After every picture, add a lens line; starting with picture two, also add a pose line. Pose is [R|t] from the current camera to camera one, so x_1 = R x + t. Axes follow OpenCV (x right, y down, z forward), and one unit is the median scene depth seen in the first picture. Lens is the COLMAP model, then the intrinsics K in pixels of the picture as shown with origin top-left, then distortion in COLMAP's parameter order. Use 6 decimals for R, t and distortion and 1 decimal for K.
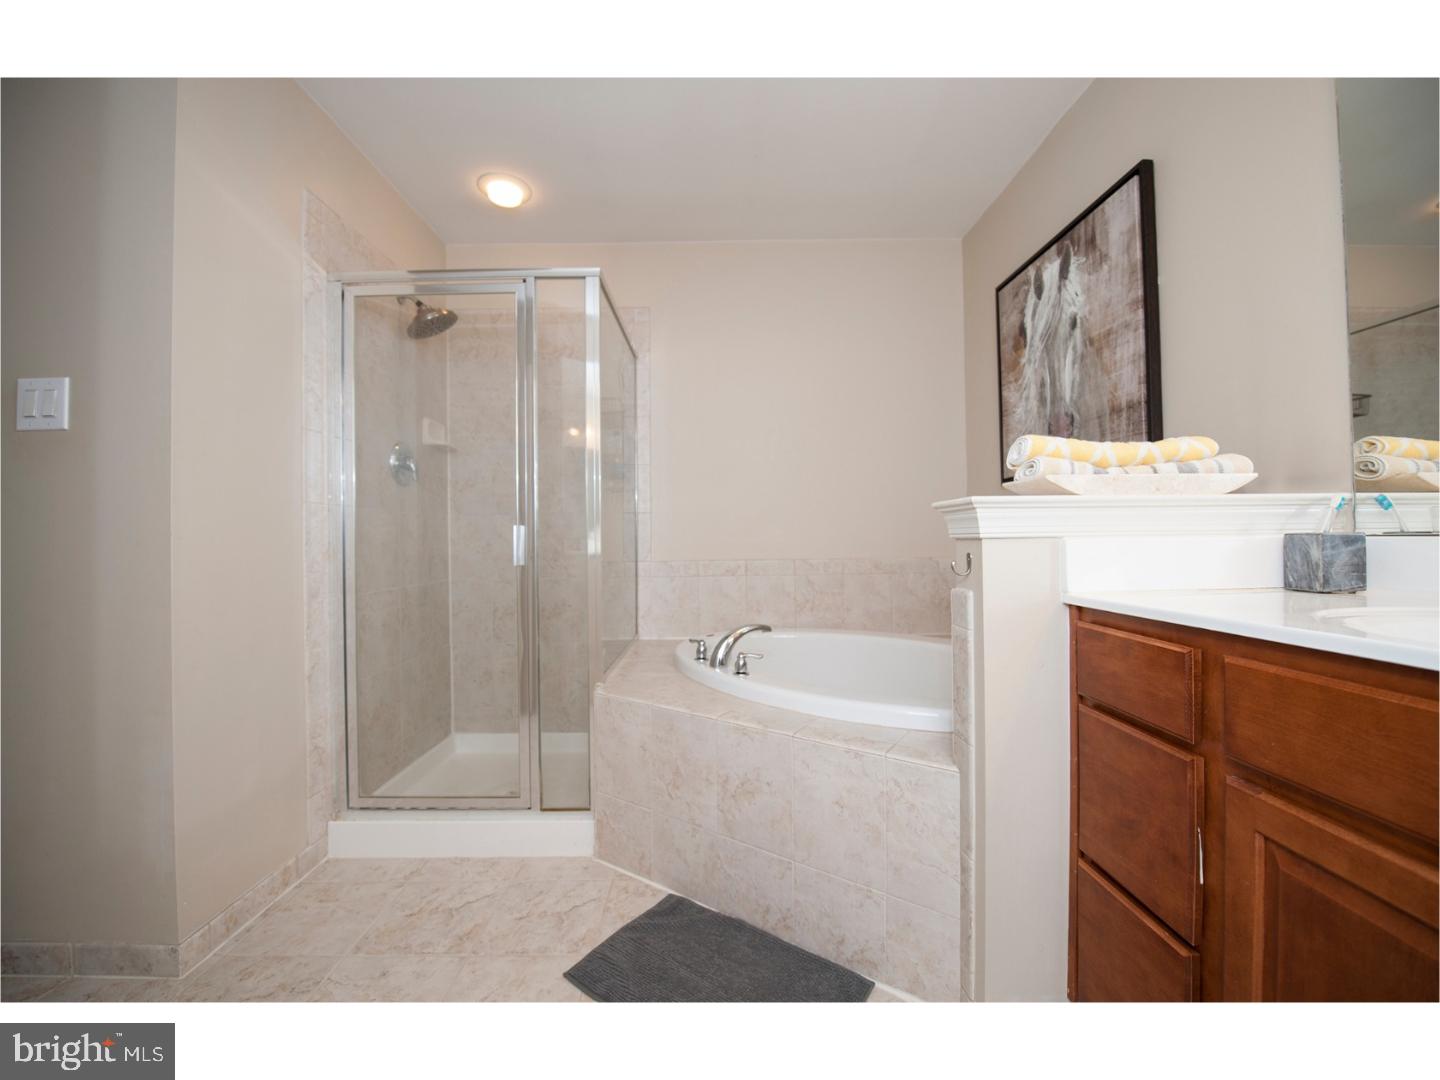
lens RADIAL K [[587.9, 0, 717.4], [0, 587.9, 536.3], [0, 0, 1]] dist [-0.003593, -0.000305]
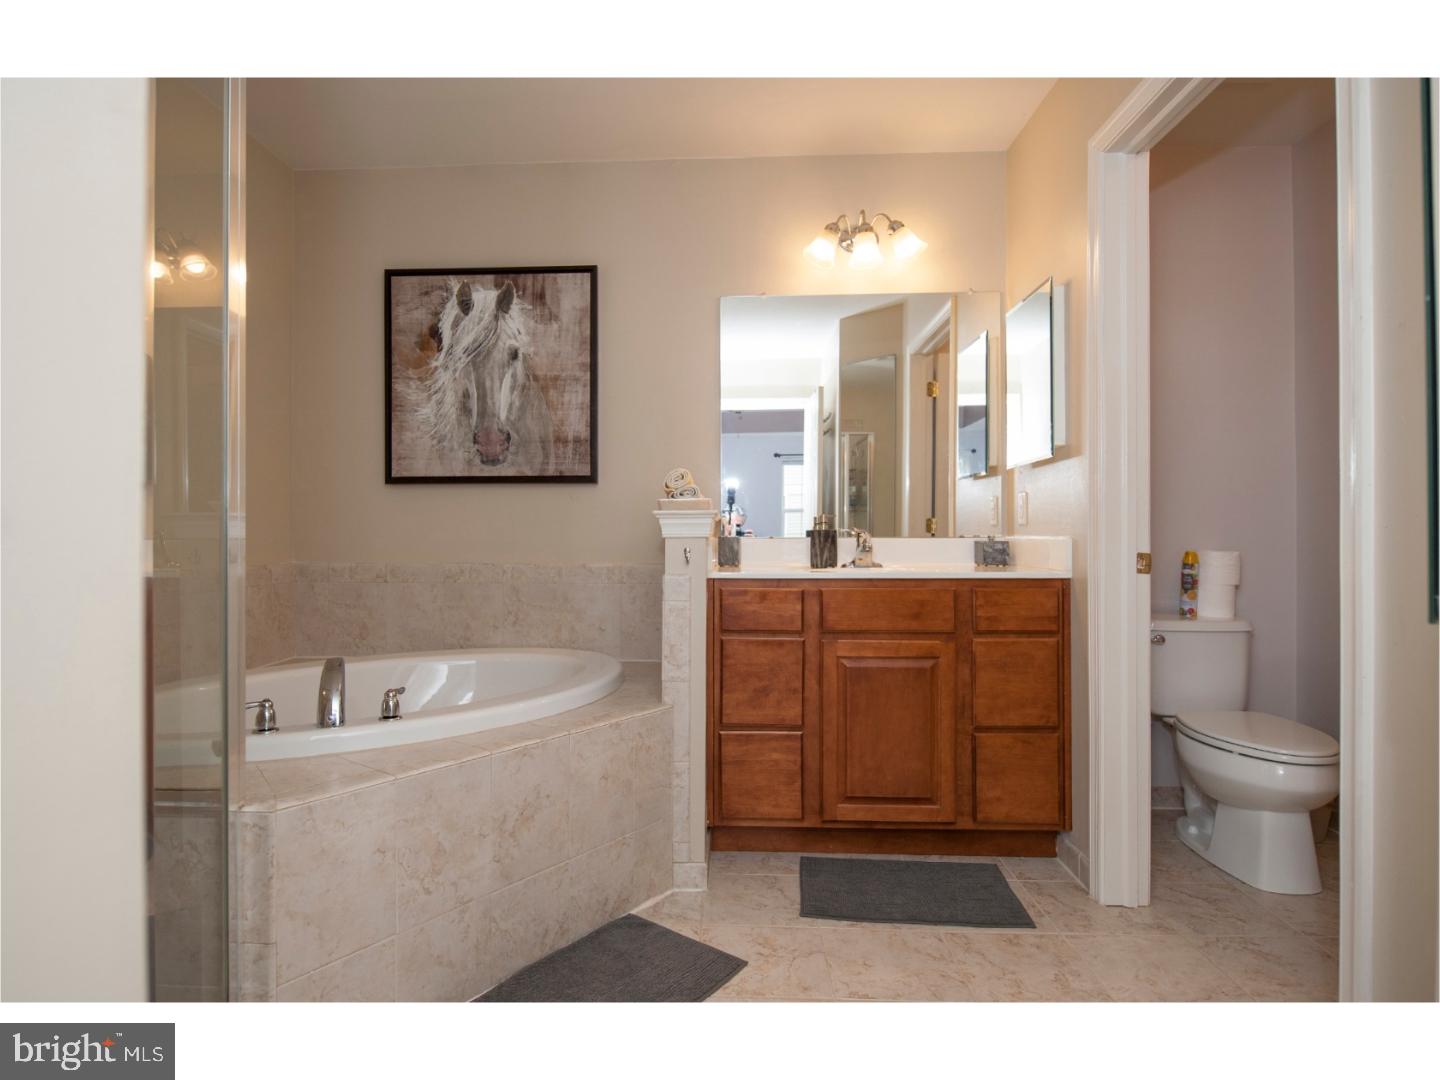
lens RADIAL K [[766.1, 0, 720.0], [0, 766.1, 540.0], [0, 0, 1]] dist [0.054325, -0.000002]
pose [[0.045418, 0.005349, 0.998954, -0.927196], [0.000152, 0.999986, -0.005362, 0.012517], [-0.998968, 0.000396, 0.045417, 0.538043]]
